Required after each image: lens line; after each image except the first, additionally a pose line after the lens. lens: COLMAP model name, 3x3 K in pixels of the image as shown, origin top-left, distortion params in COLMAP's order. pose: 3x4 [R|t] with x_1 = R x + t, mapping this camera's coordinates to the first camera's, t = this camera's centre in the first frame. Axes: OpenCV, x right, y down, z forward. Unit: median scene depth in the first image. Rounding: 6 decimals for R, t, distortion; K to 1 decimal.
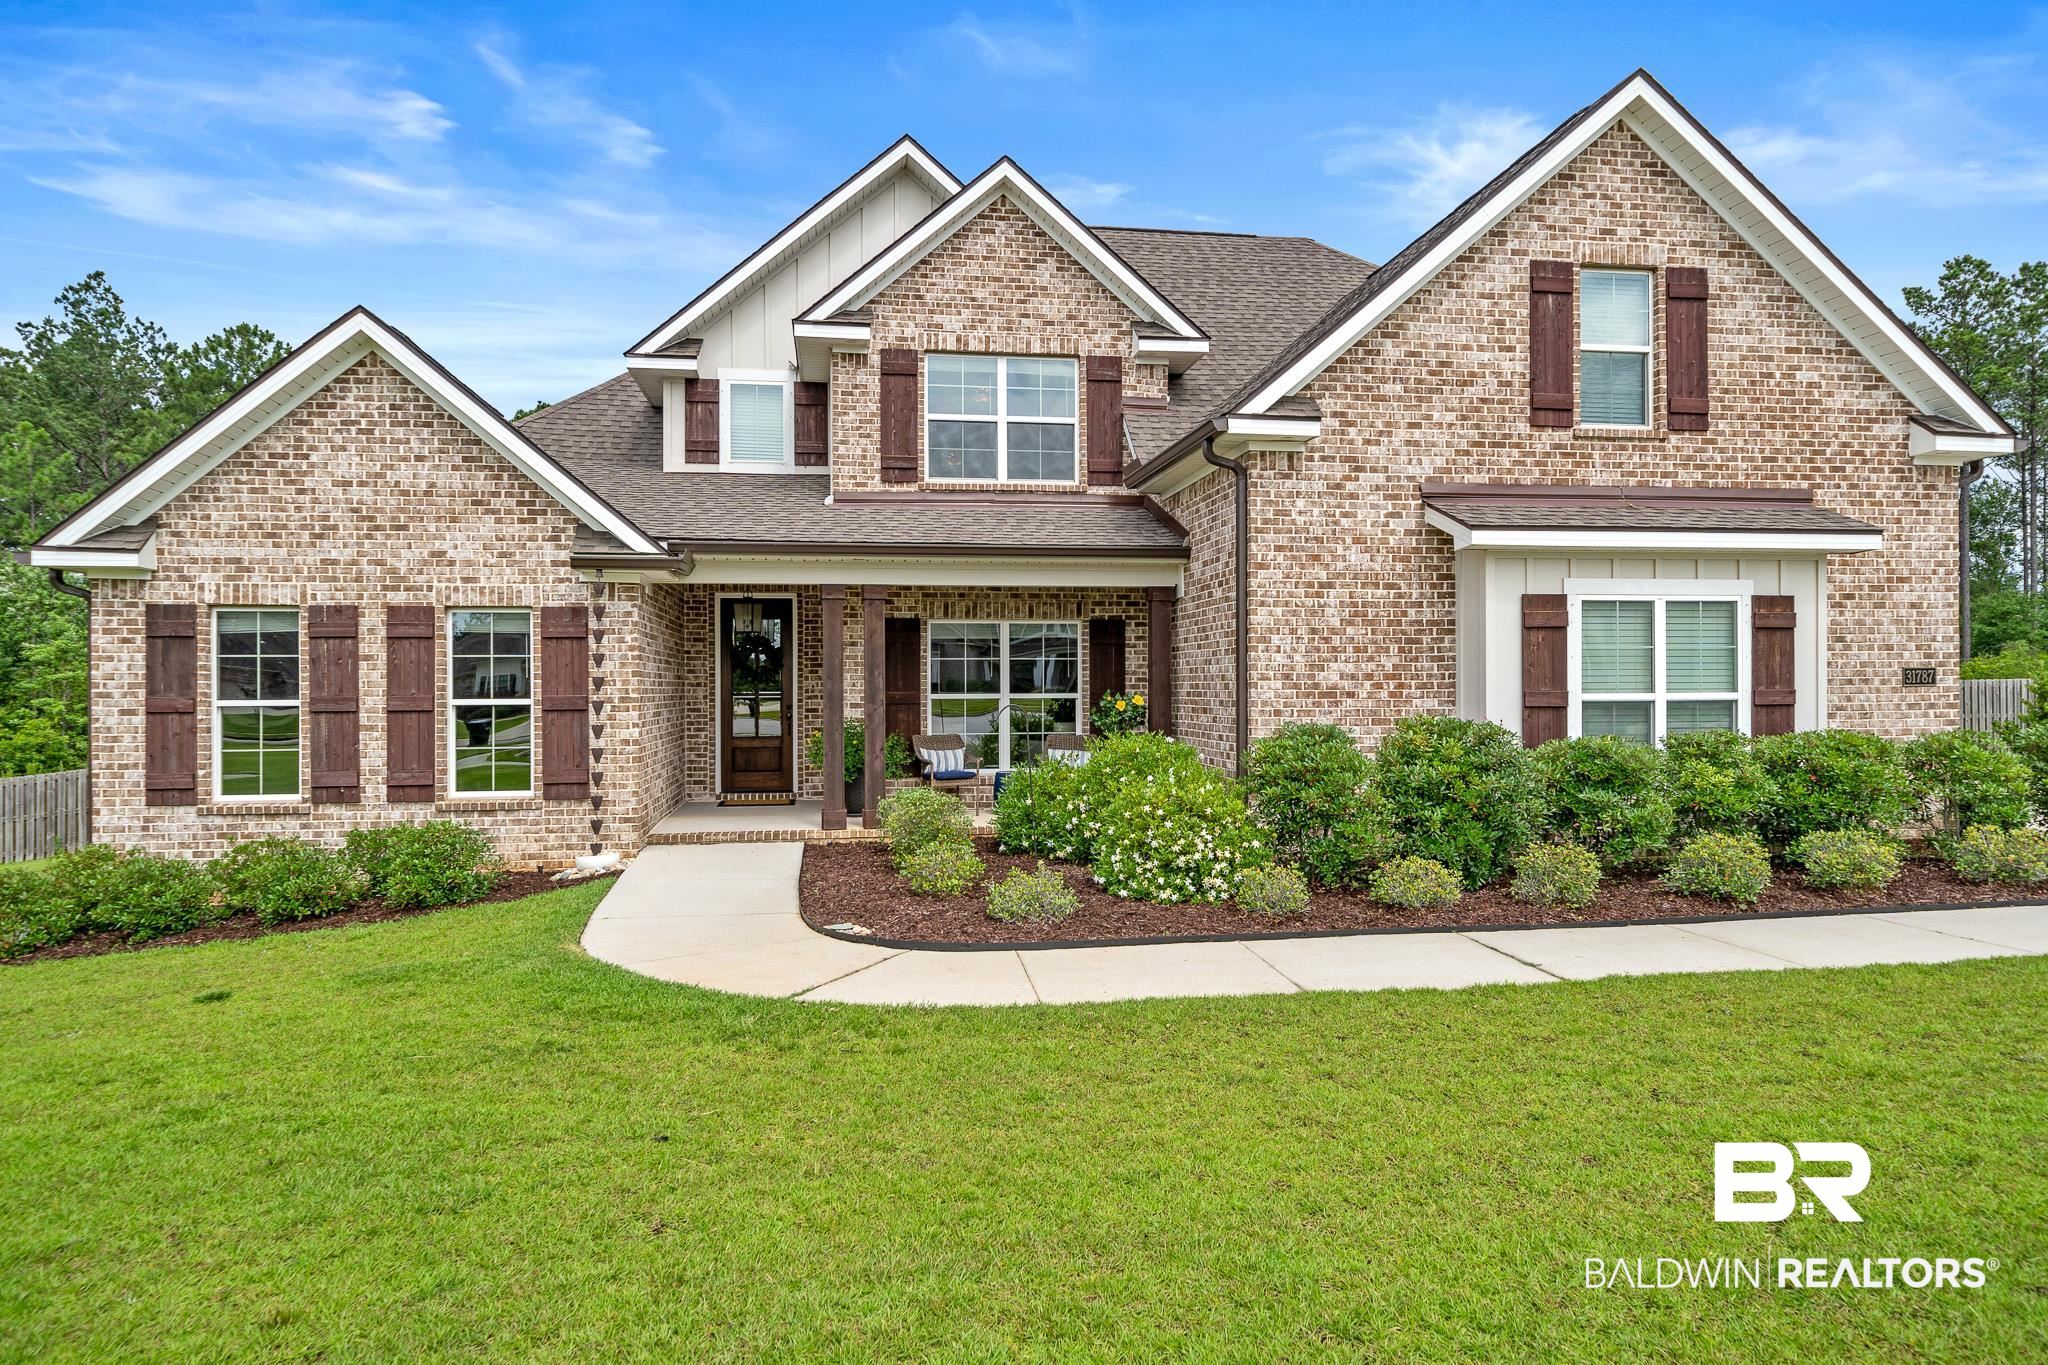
lens RADIAL K [[1205.4, 0, 1024.0], [0, 1205.4, 682.5], [0, 0, 1]] dist [0.005406, 0.000712]
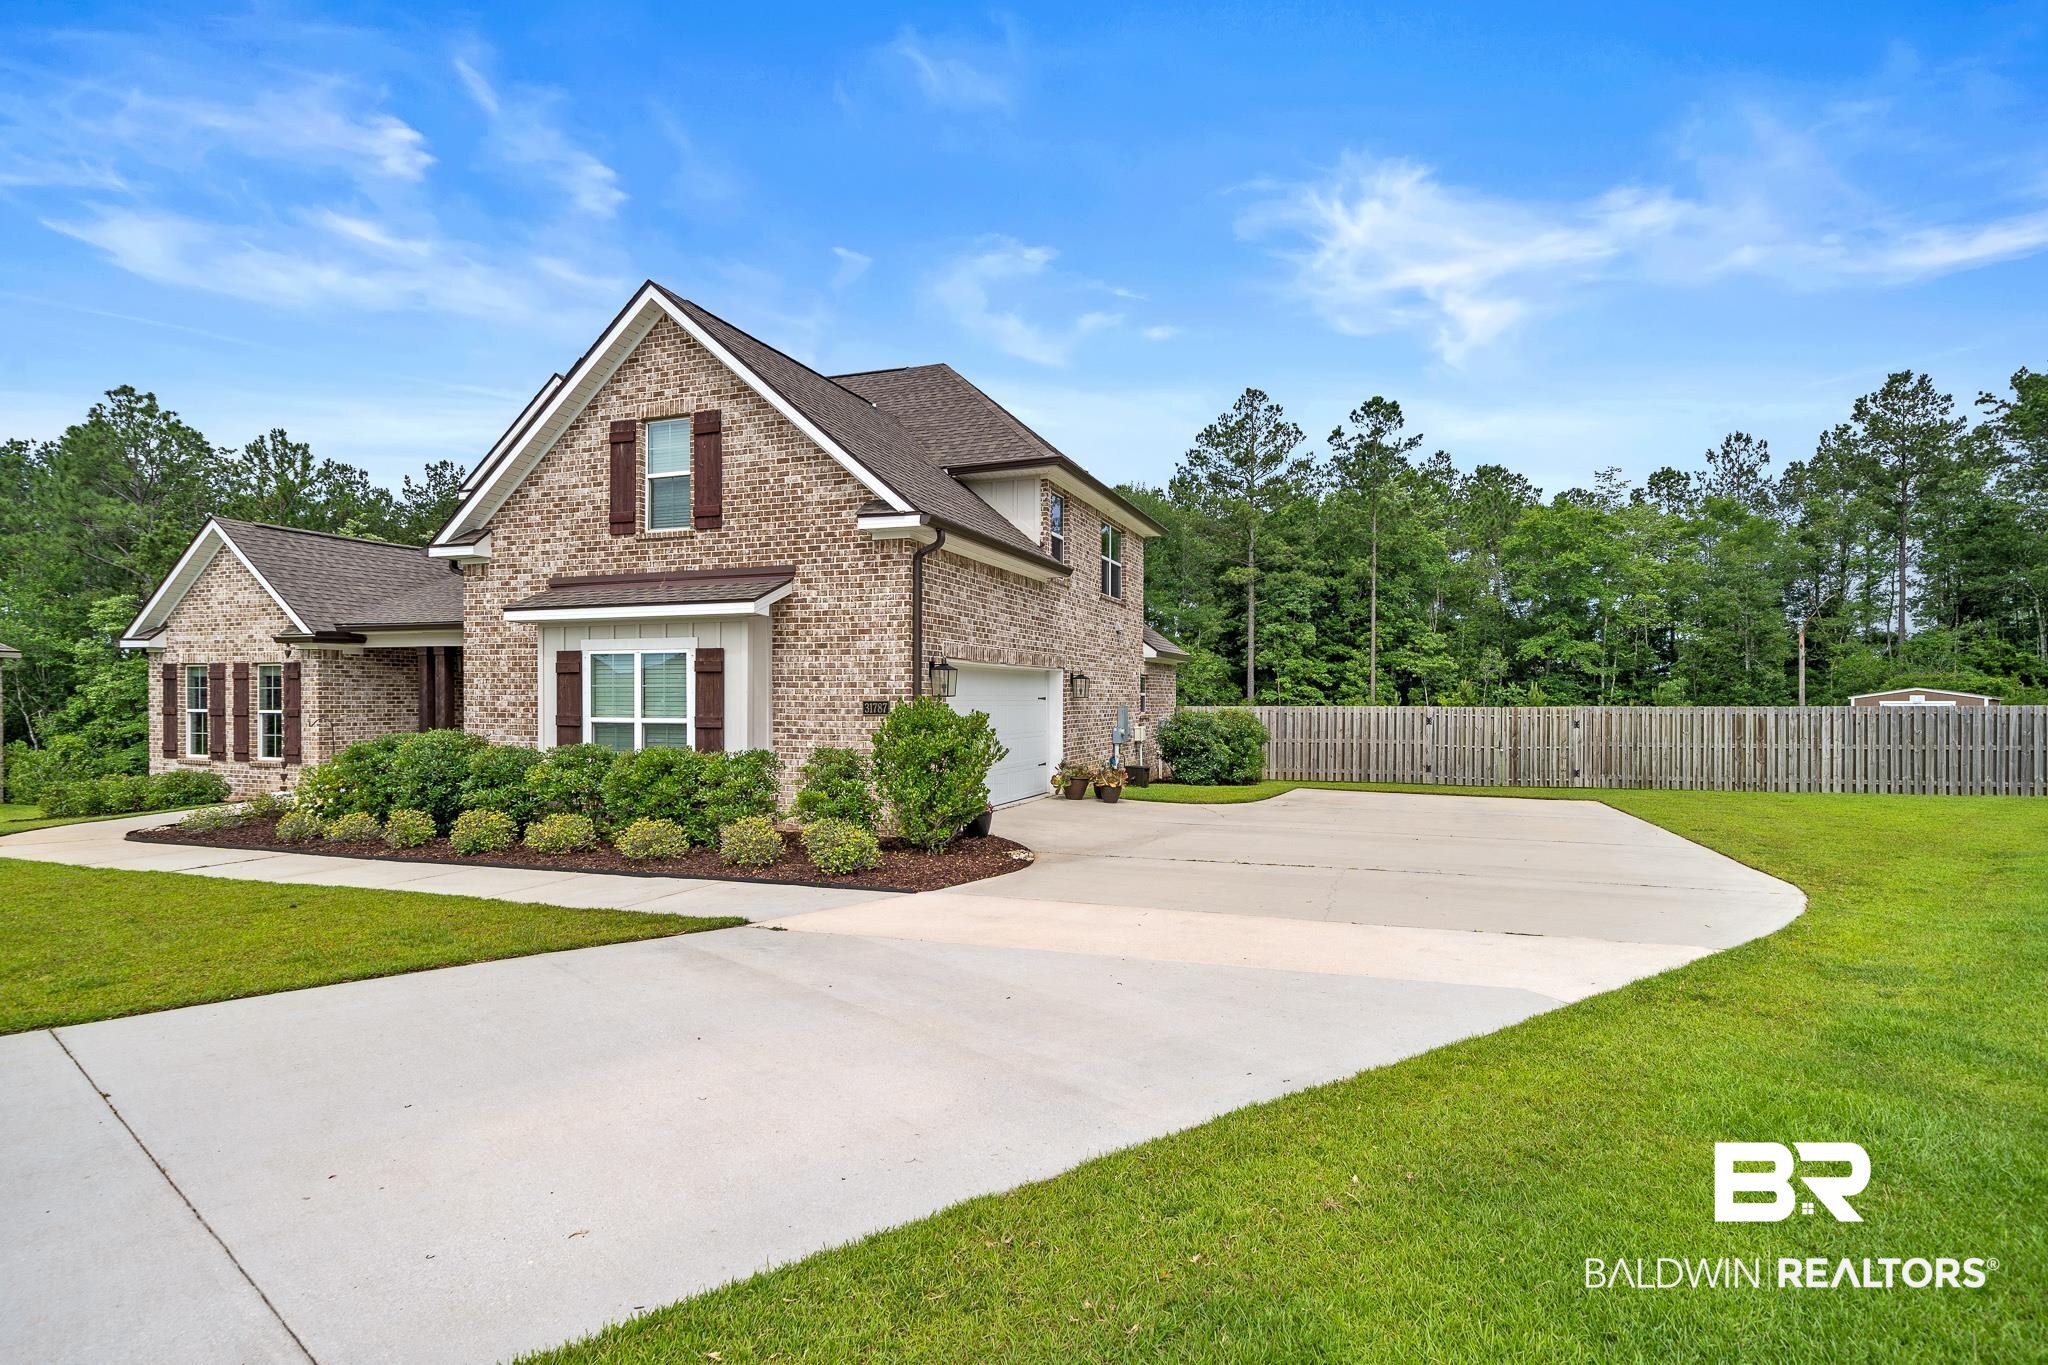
lens RADIAL K [[1031.7, 0, 1034.8], [0, 1031.7, 704.8], [0, 0, 1]] dist [0.000060, 0.000316]
pose [[0.874458, 0.011421, -0.484966, 1.464373], [-0.004802, 0.999878, 0.014889, -0.026076], [0.485077, -0.010691, 0.874406, 0.145056]]
